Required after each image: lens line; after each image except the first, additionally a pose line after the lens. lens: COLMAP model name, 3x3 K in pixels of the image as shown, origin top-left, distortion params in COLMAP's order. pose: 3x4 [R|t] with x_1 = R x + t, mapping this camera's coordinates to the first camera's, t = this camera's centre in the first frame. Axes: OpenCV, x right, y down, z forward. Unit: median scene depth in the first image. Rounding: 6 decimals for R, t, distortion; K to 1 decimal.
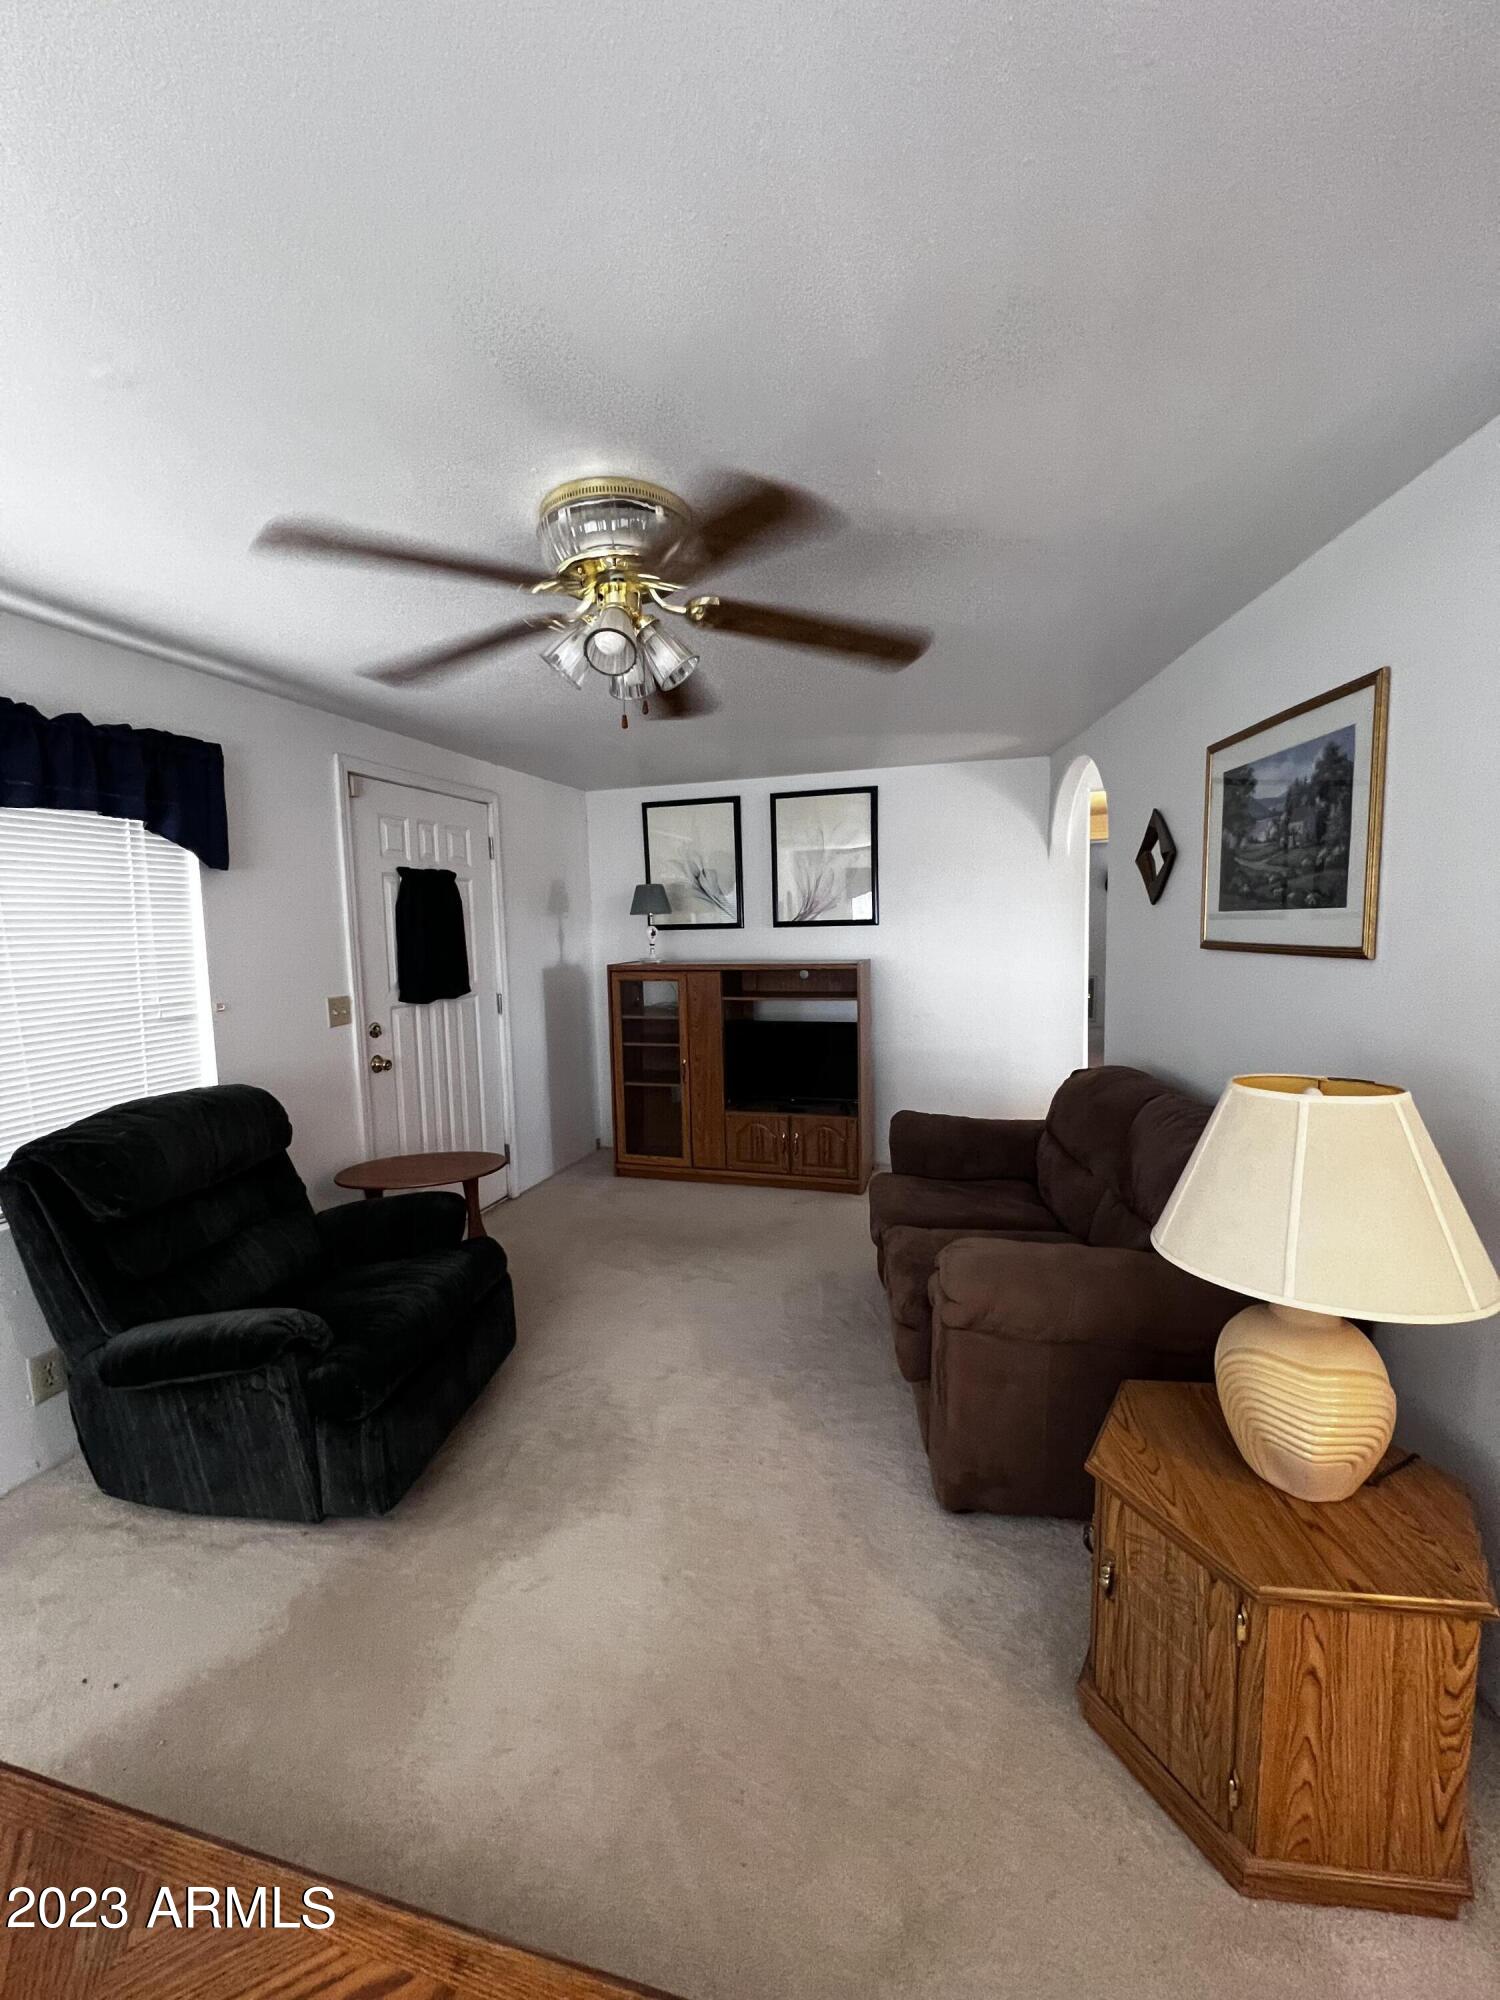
lens RADIAL K [[796.4, 0, 750.0], [0, 796.4, 1000.0], [0, 0, 1]] dist [0.002503, 0.000286]
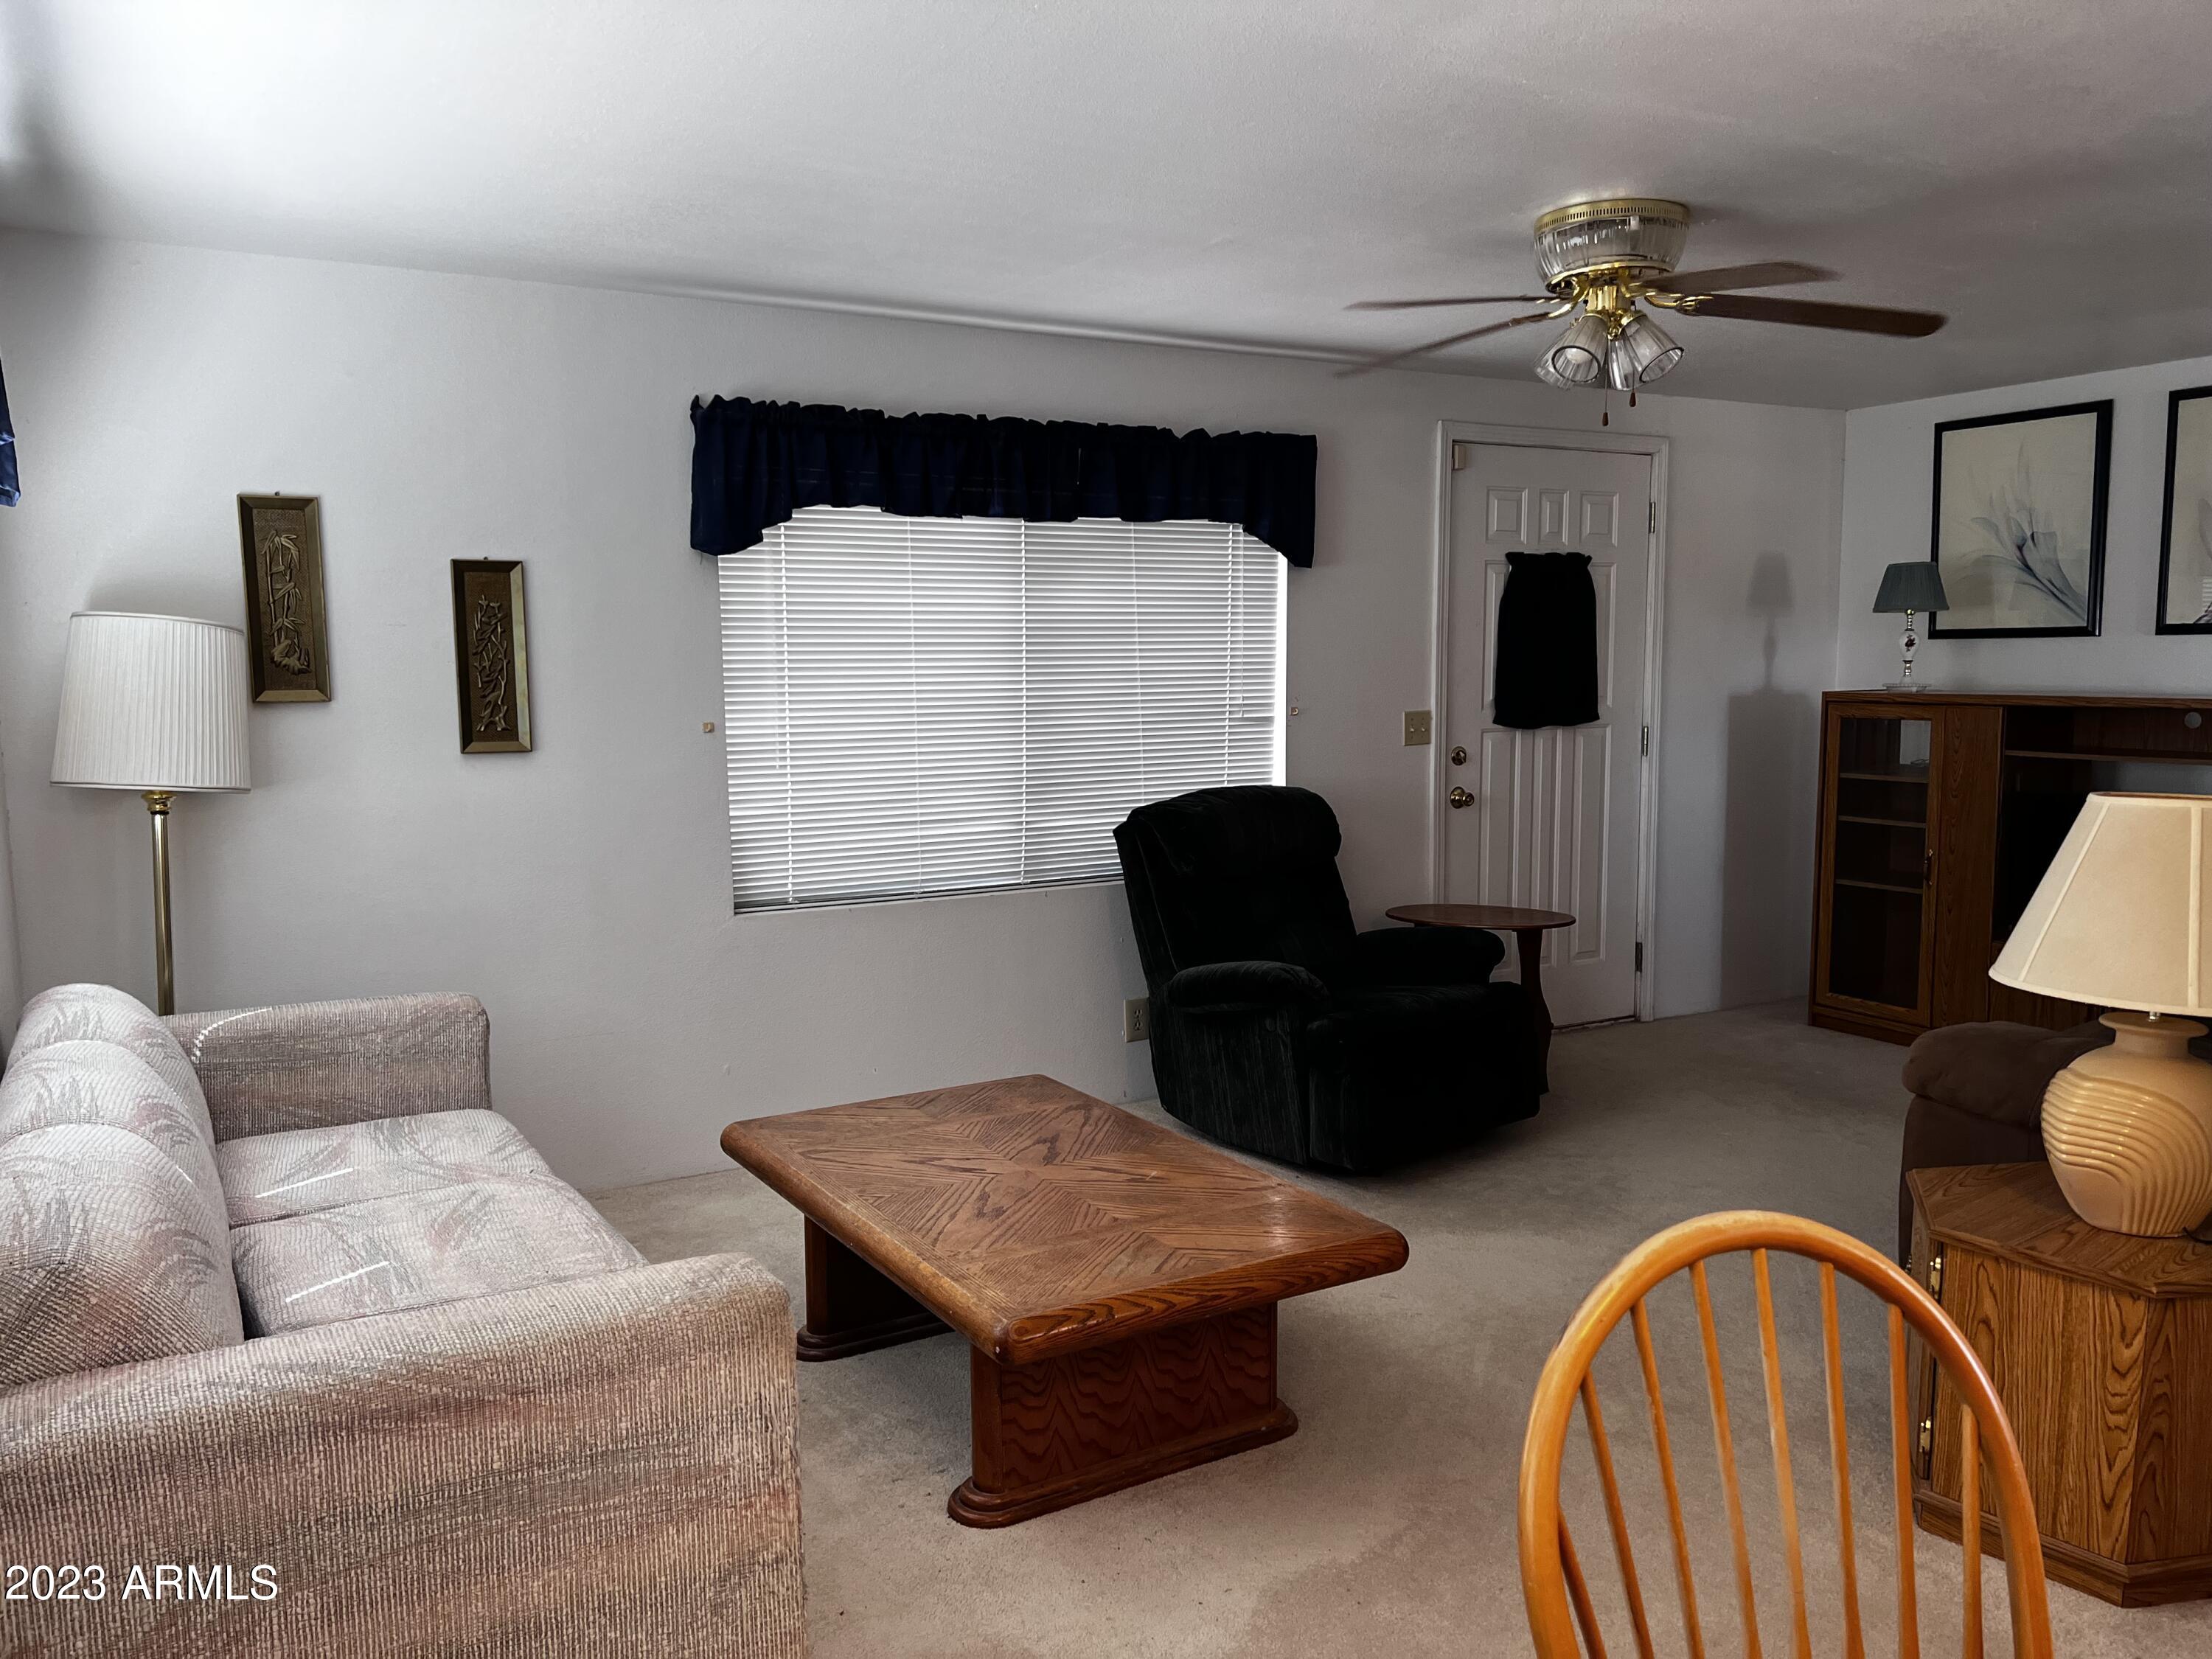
lens RADIAL K [[1632.9, 0, 1106.0], [0, 1632.9, 829.5], [0, 0, 1]] dist [0.038194, -0.070122]
pose [[0.720432, 0.087994, -0.687921, 0.448020], [-0.071291, 0.996060, 0.052749, 0.052676], [0.689852, 0.011040, 0.723866, -0.482741]]
